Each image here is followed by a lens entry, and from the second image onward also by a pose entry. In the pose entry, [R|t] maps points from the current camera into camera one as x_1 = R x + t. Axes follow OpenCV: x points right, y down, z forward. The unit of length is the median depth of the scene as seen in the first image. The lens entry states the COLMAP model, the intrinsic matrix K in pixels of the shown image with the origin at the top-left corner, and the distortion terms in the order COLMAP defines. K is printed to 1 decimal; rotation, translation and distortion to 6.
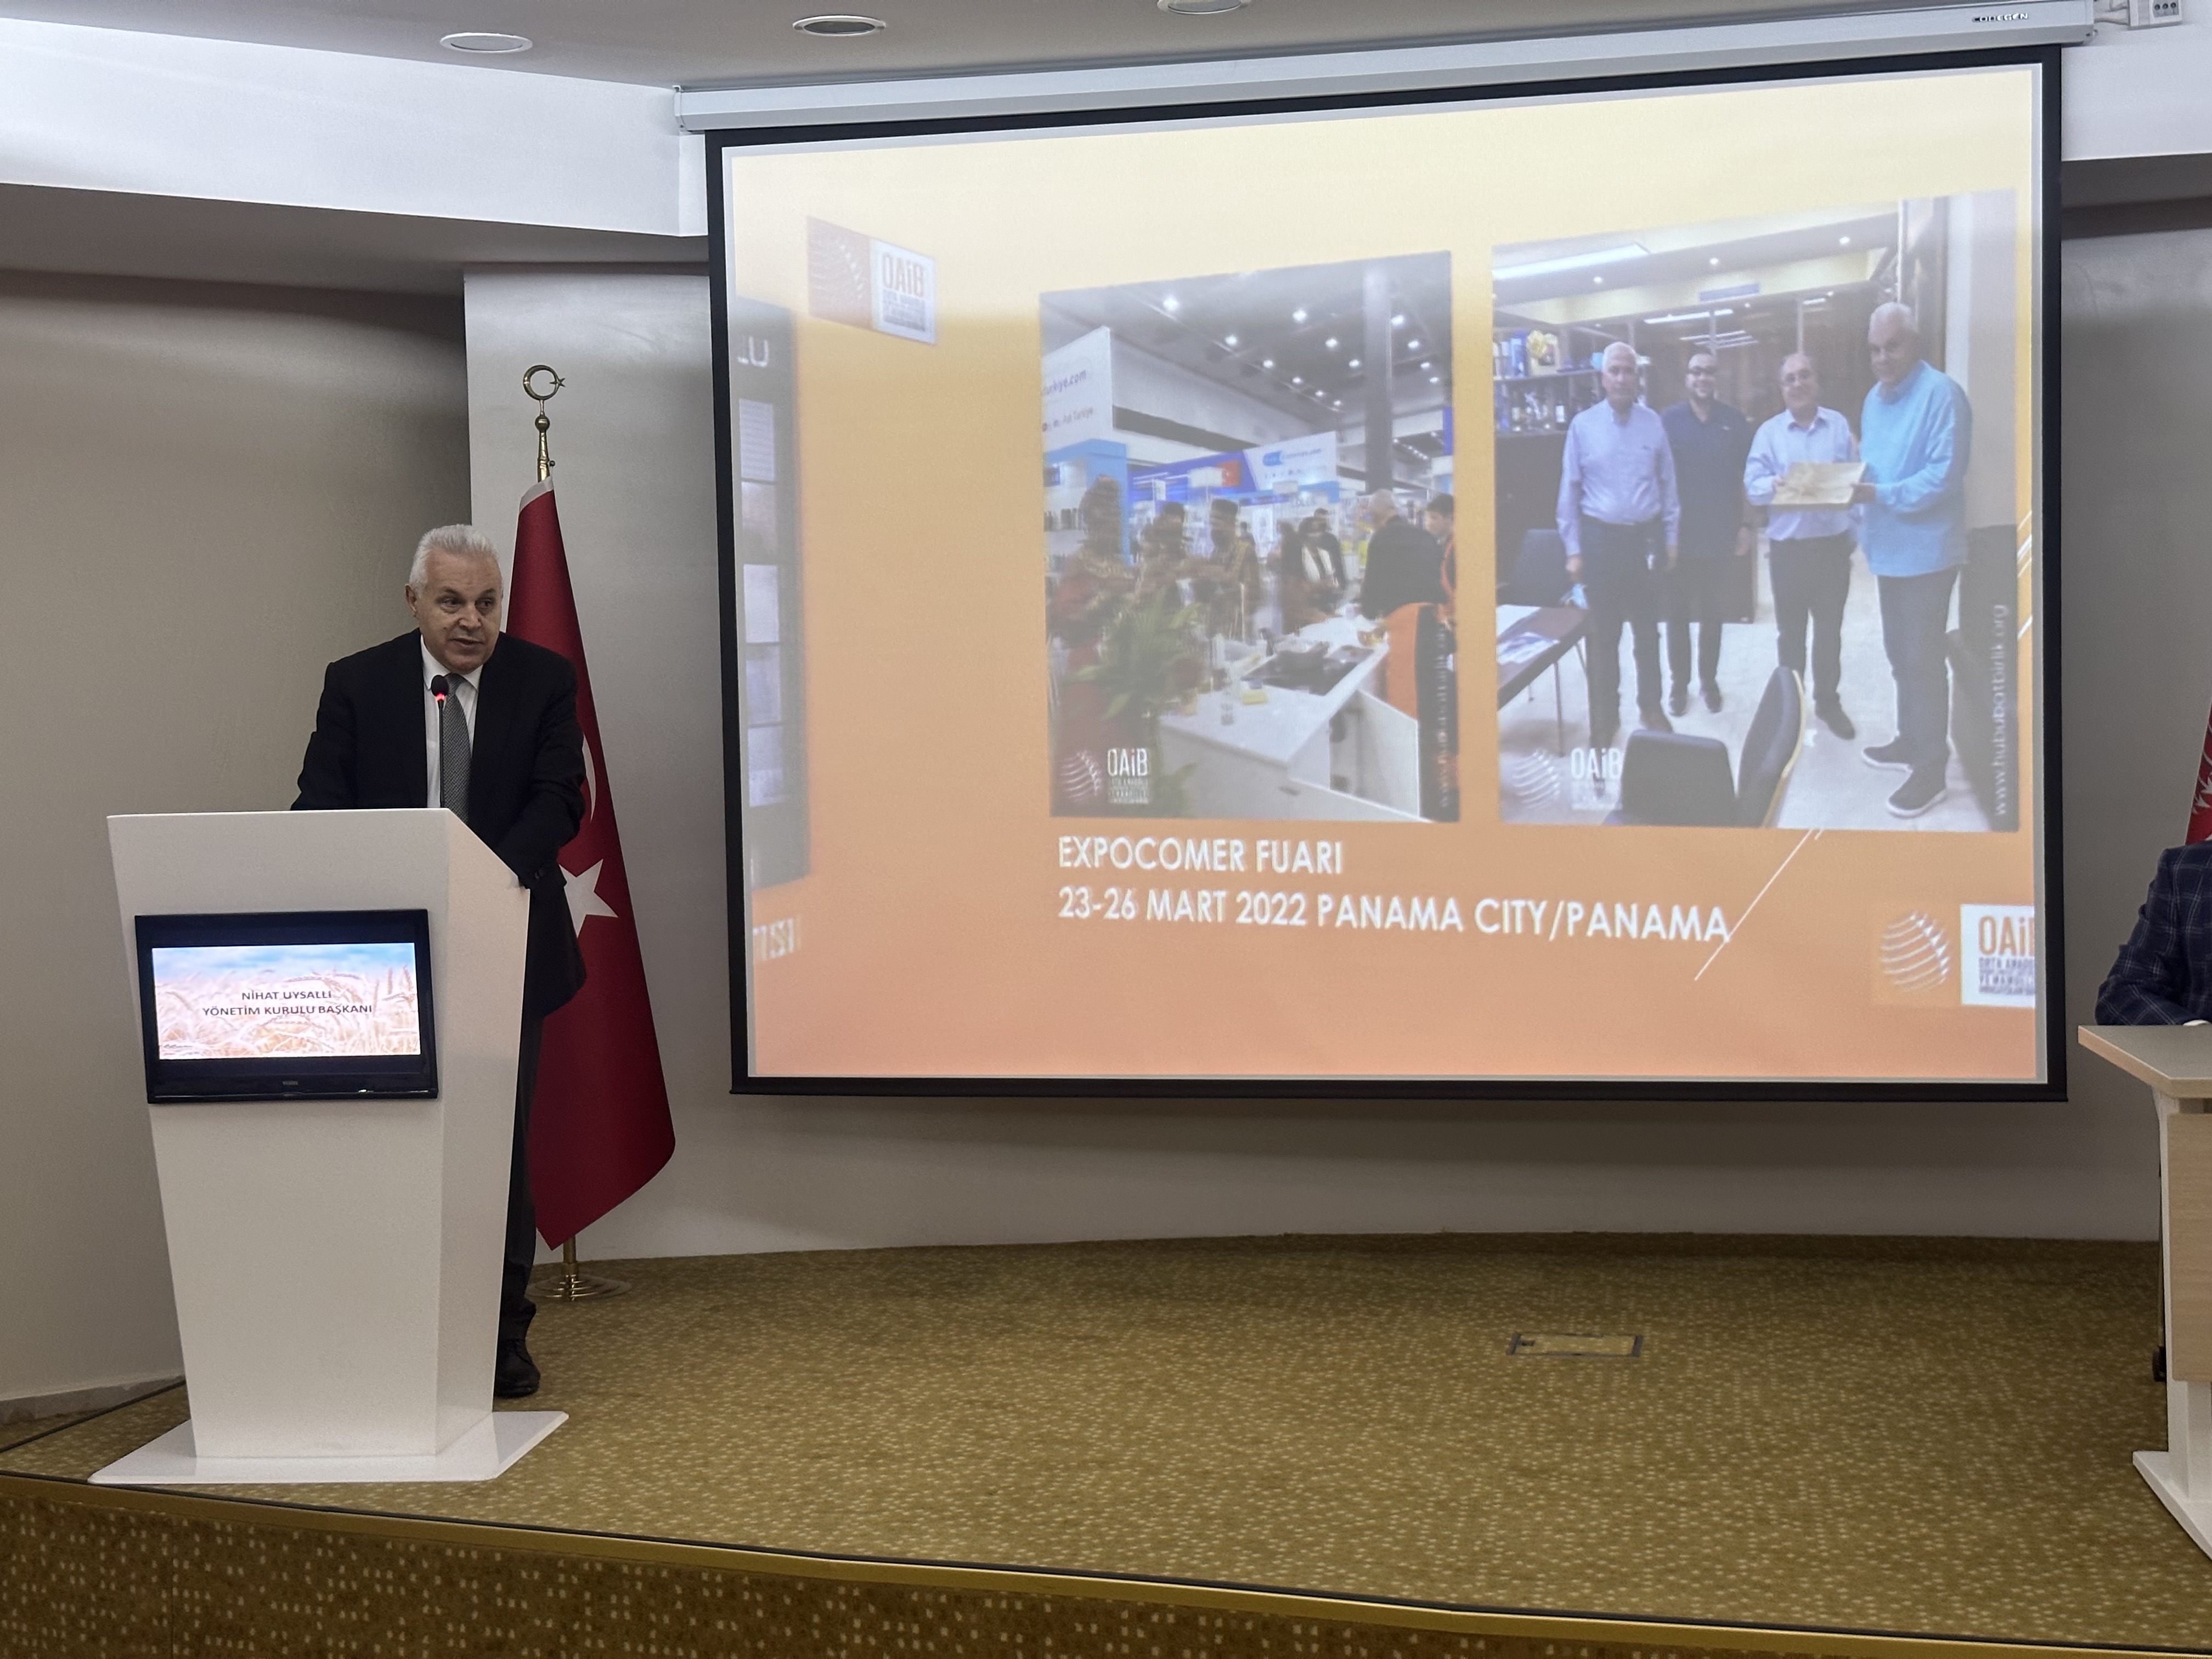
lens RADIAL K [[3082.4, 0, 1095.8], [0, 3082.4, 791.2], [0, 0, 1]] dist [0.120251, 0.000000]
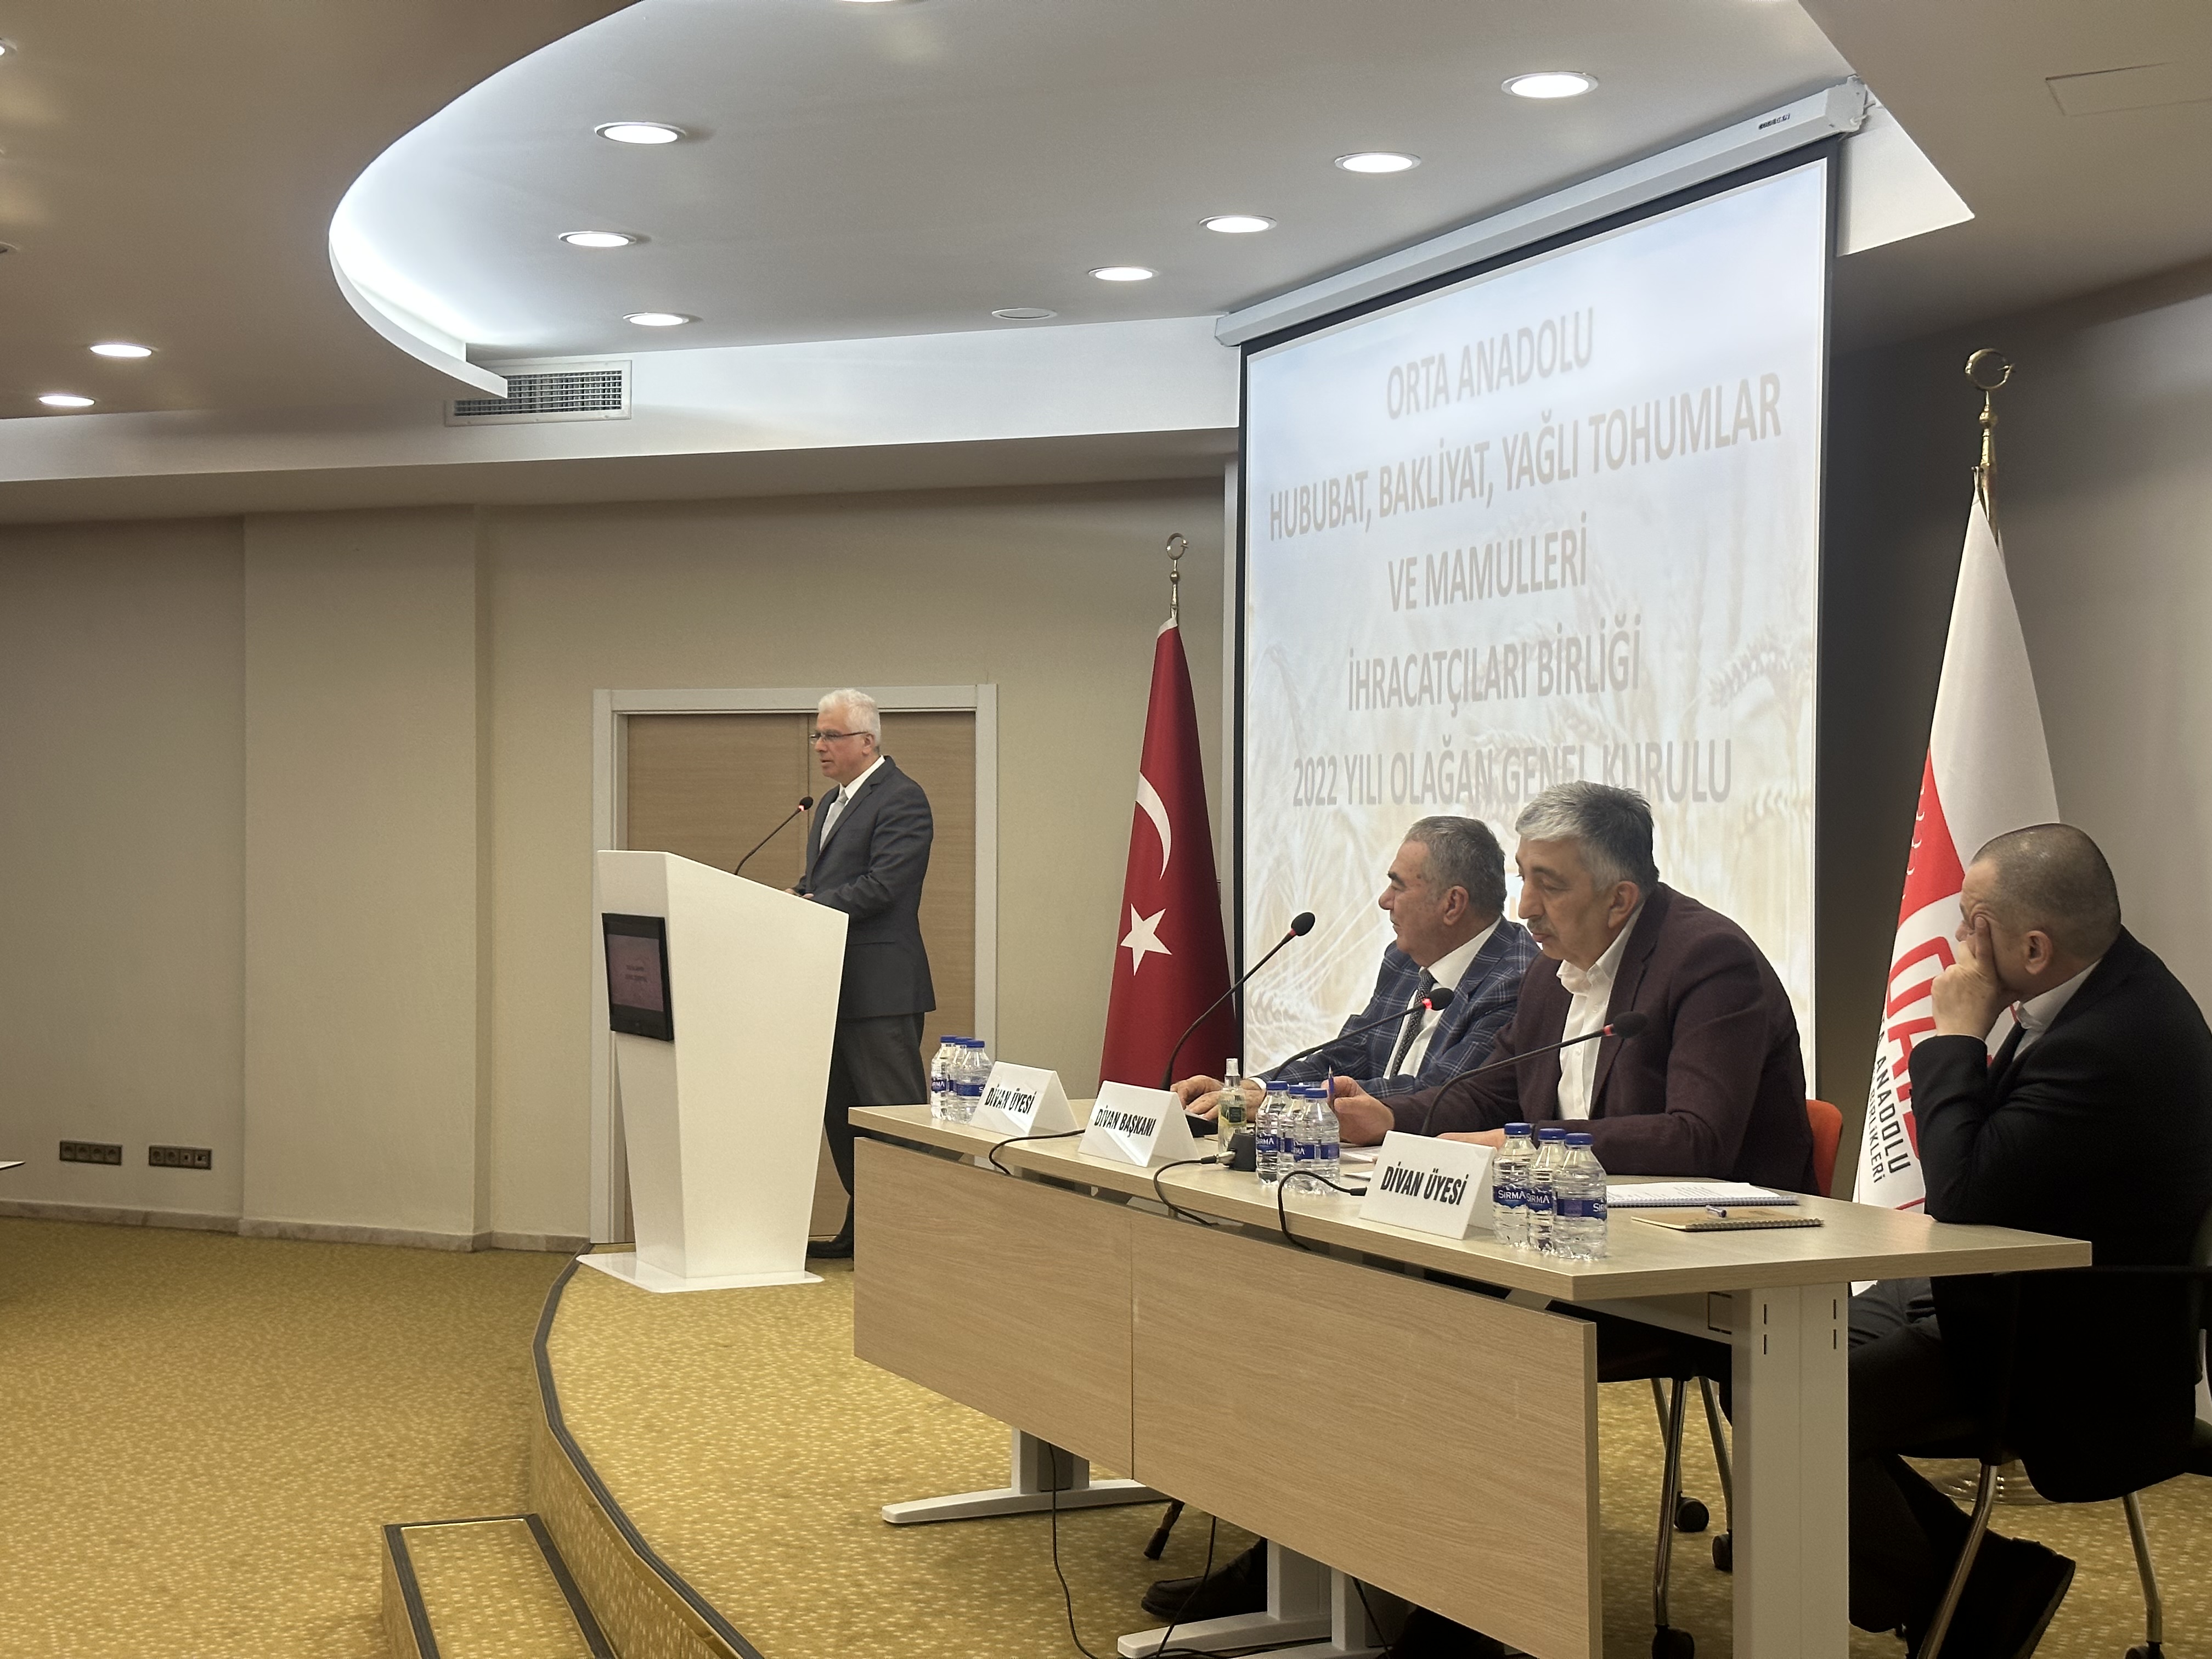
lens RADIAL K [[3082.4, 0, 1116.9], [0, 3082.4, 842.6], [0, 0, 1]] dist [0.120251, 0.000000]
pose [[0.545984, 0.032267, -0.837174, 1.181162], [-0.042041, 0.999054, 0.011089, -0.025660], [0.836740, 0.029141, 0.546824, 0.347528]]
